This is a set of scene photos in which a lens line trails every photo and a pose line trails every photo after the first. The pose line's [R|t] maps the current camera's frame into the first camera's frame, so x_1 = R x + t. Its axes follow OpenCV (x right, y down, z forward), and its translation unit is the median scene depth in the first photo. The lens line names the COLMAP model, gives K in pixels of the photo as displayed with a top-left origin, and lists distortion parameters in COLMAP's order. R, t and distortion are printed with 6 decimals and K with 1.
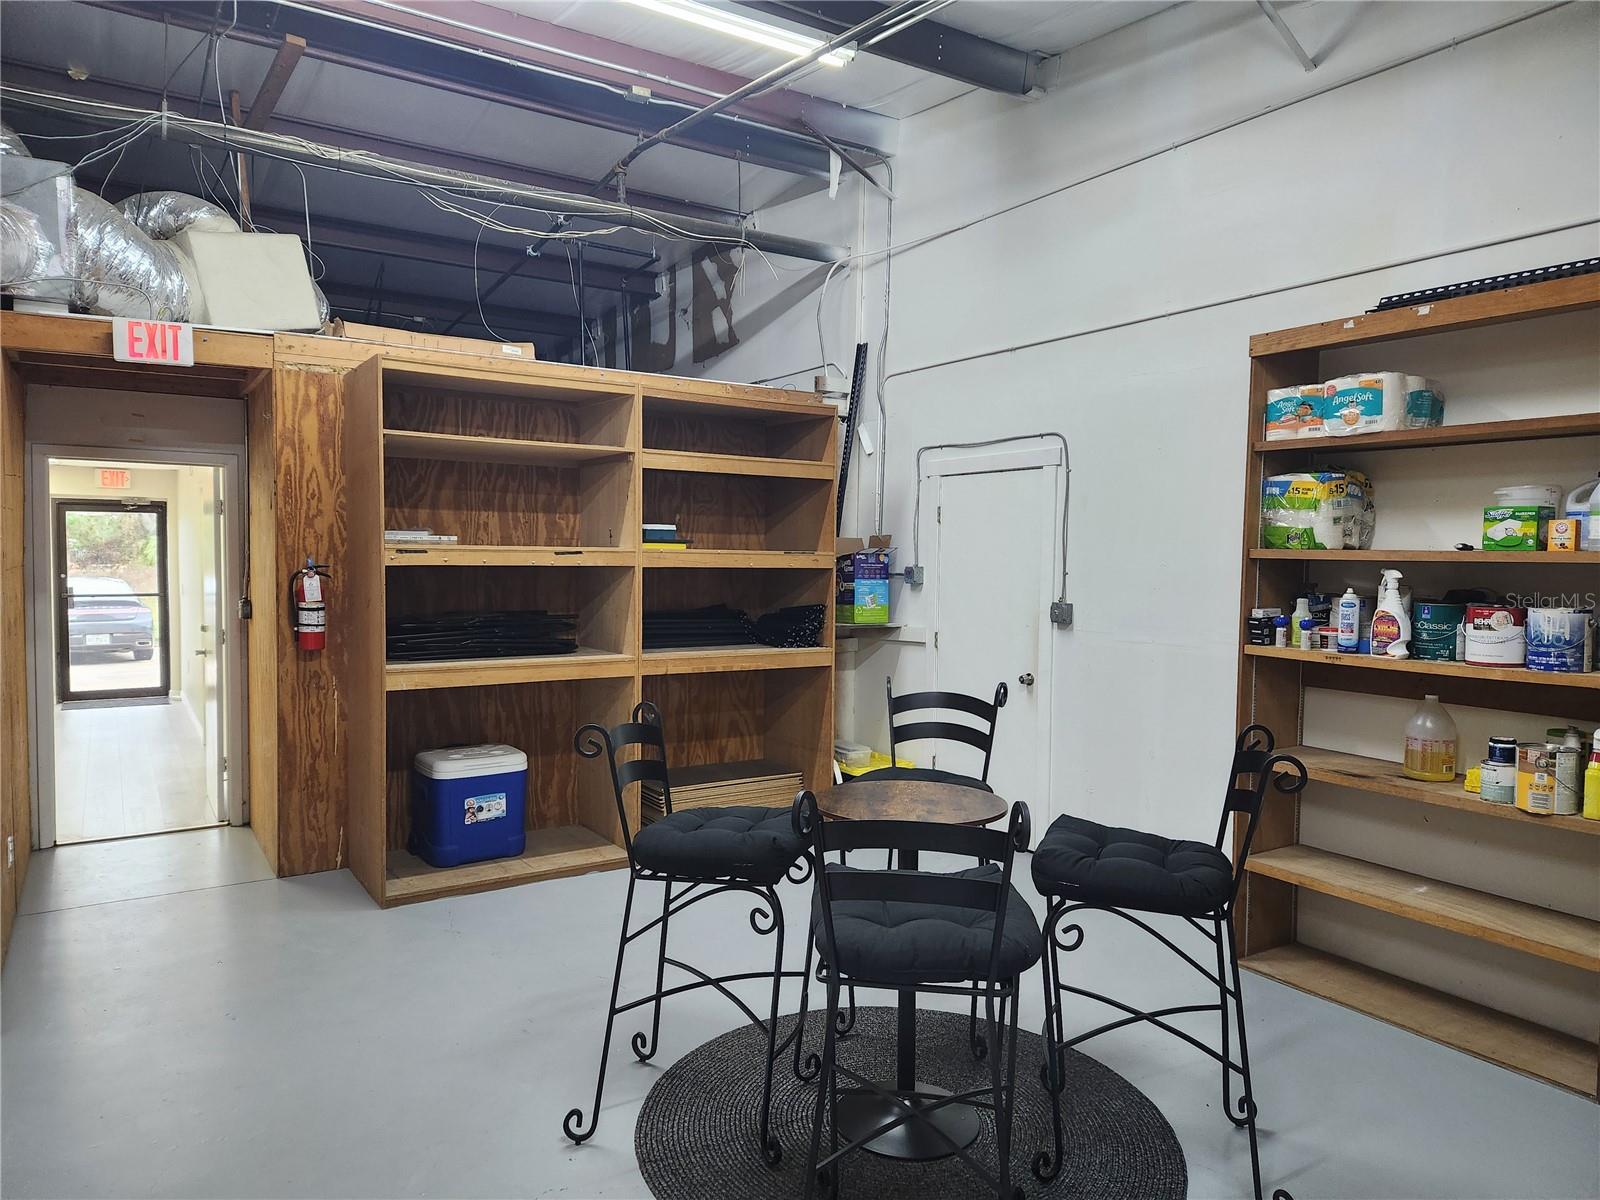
lens RADIAL K [[1068.4, 0, 793.7], [0, 1068.4, 605.3], [0, 0, 1]] dist [0.107413, -0.109653]
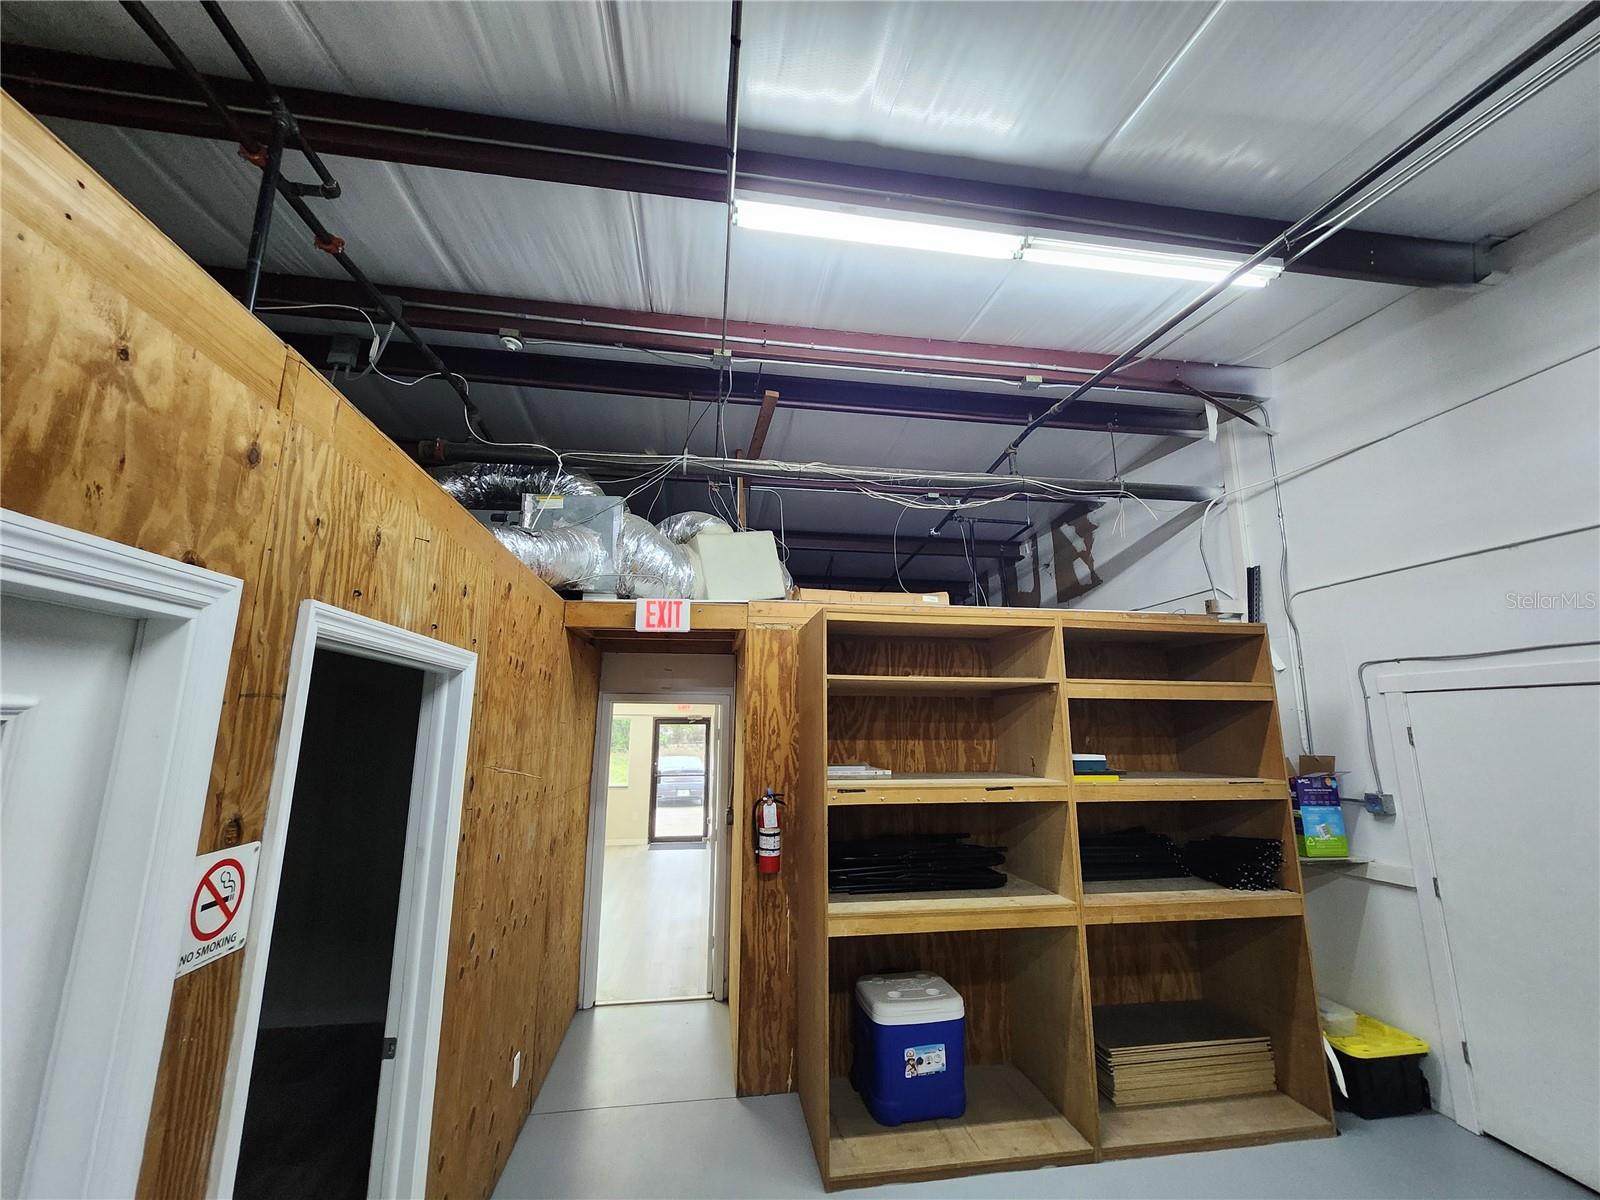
lens RADIAL K [[628.9, 0, 802.2], [0, 628.9, 608.4], [0, 0, 1]] dist [0.000875, -0.006726]
pose [[0.916590, -0.083558, -0.391001, -0.128906], [-0.011648, 0.971924, -0.235008, -0.067689], [0.399660, 0.219960, 0.889882, 0.357766]]
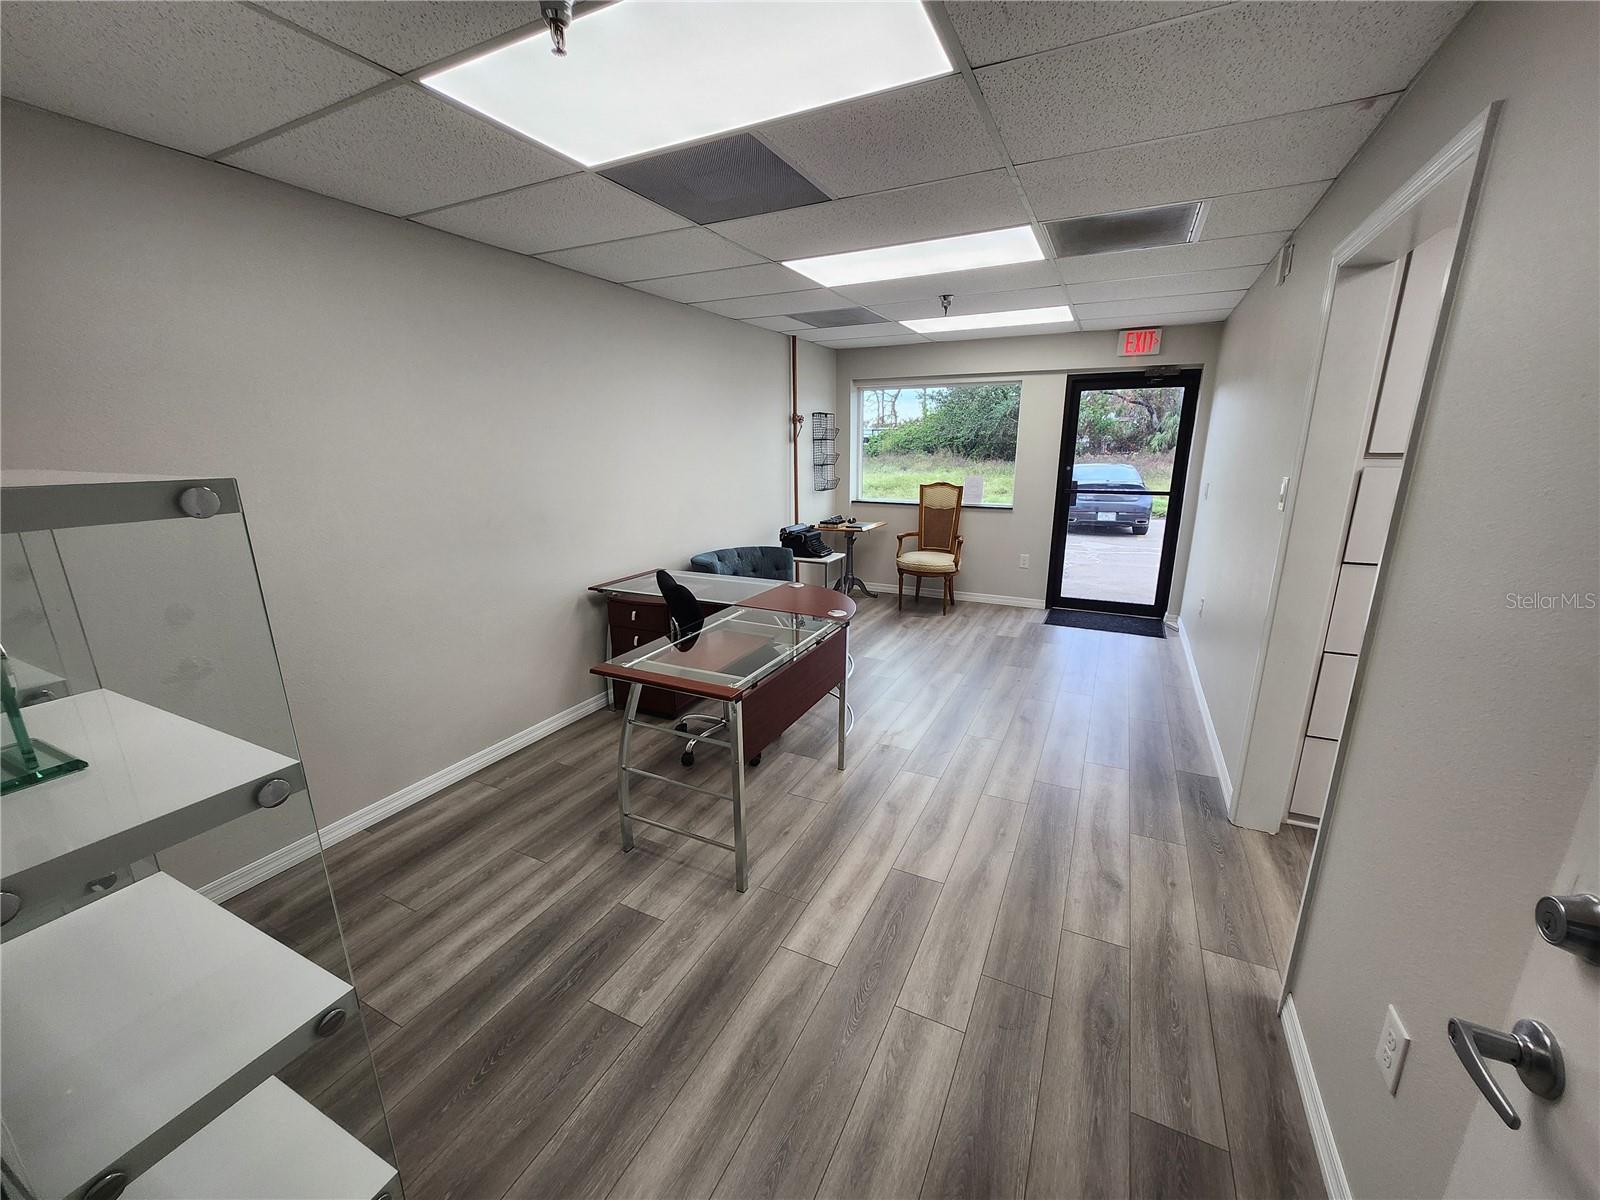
lens RADIAL K [[628.9, 0, 802.2], [0, 628.9, 608.4], [0, 0, 1]] dist [0.000875, -0.006726]
pose [[0.518246, 0.203419, -0.830687, -0.663046], [-0.028961, 0.974918, 0.220670, -0.044381], [0.854741, -0.090304, 0.511139, 1.085773]]
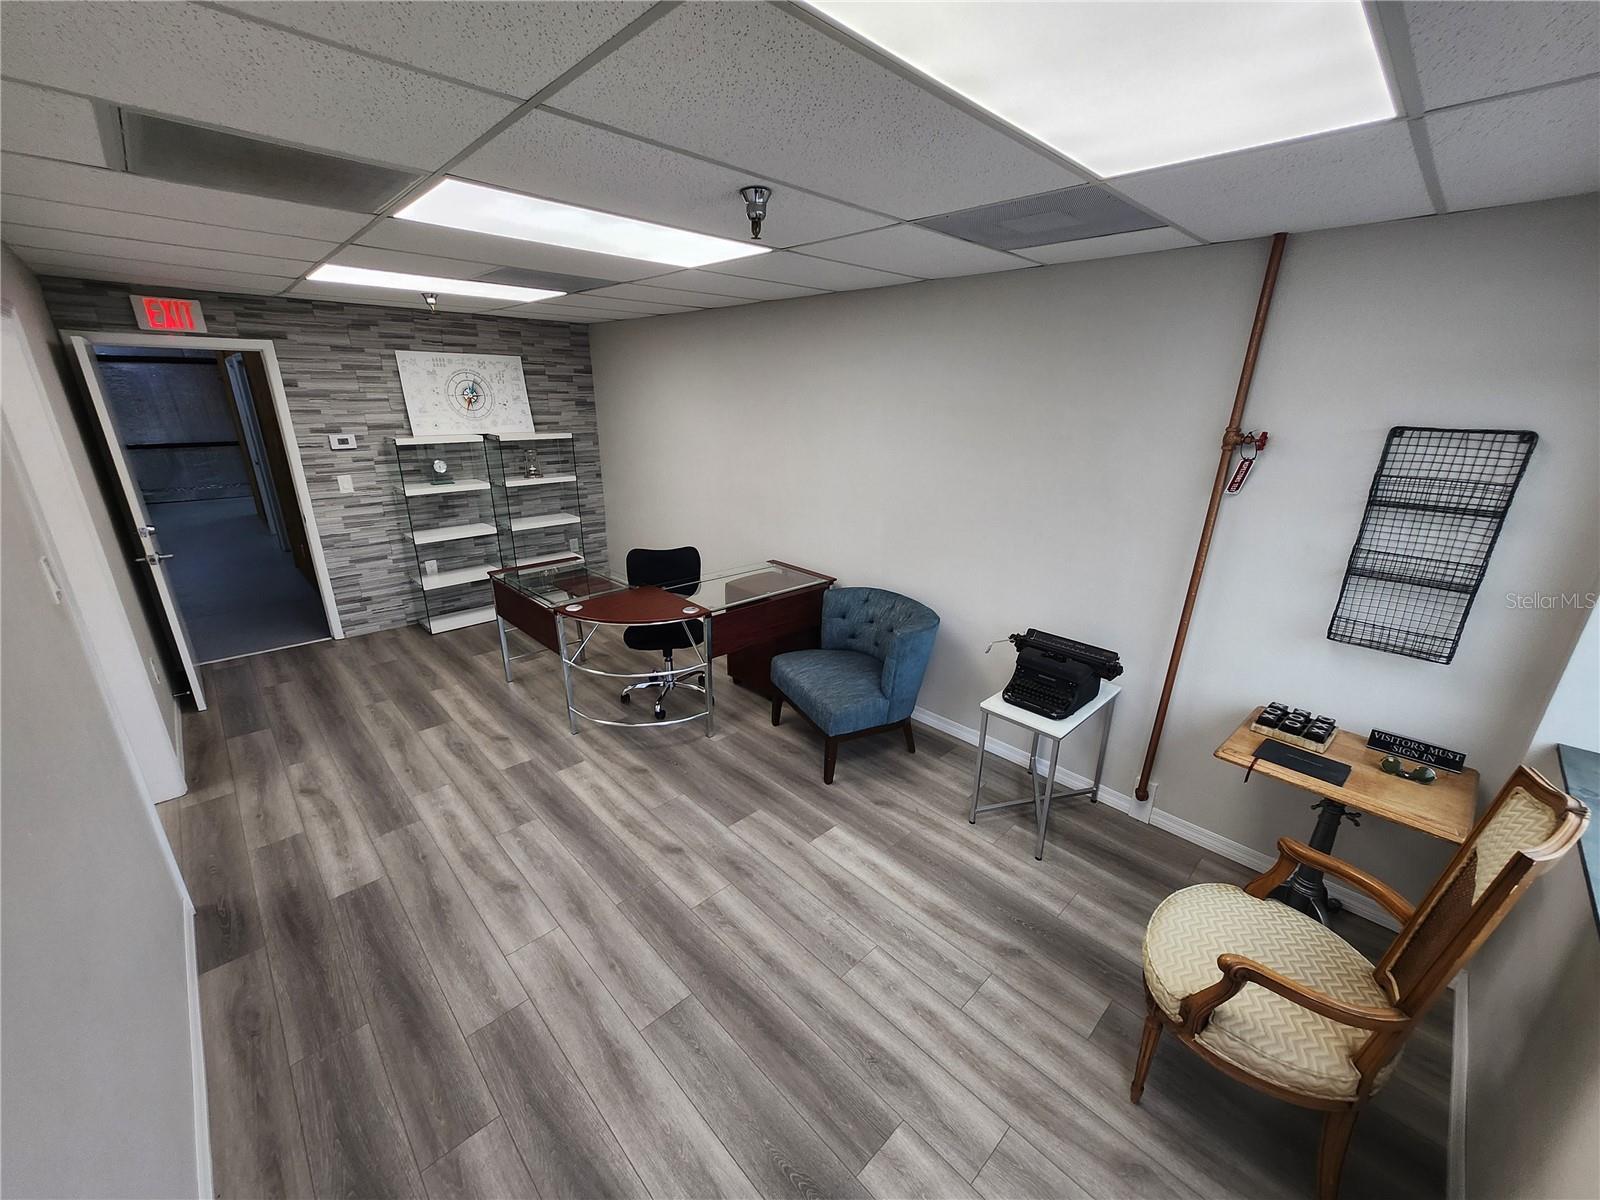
lens RADIAL K [[628.9, 0, 802.2], [0, 628.9, 608.4], [0, 0, 1]] dist [0.000875, -0.006726]
pose [[-0.978383, 0.040830, -0.202728, -1.234533], [-0.037940, 0.928236, 0.370052, -0.167772], [0.203289, 0.369745, -0.906622, 2.070567]]
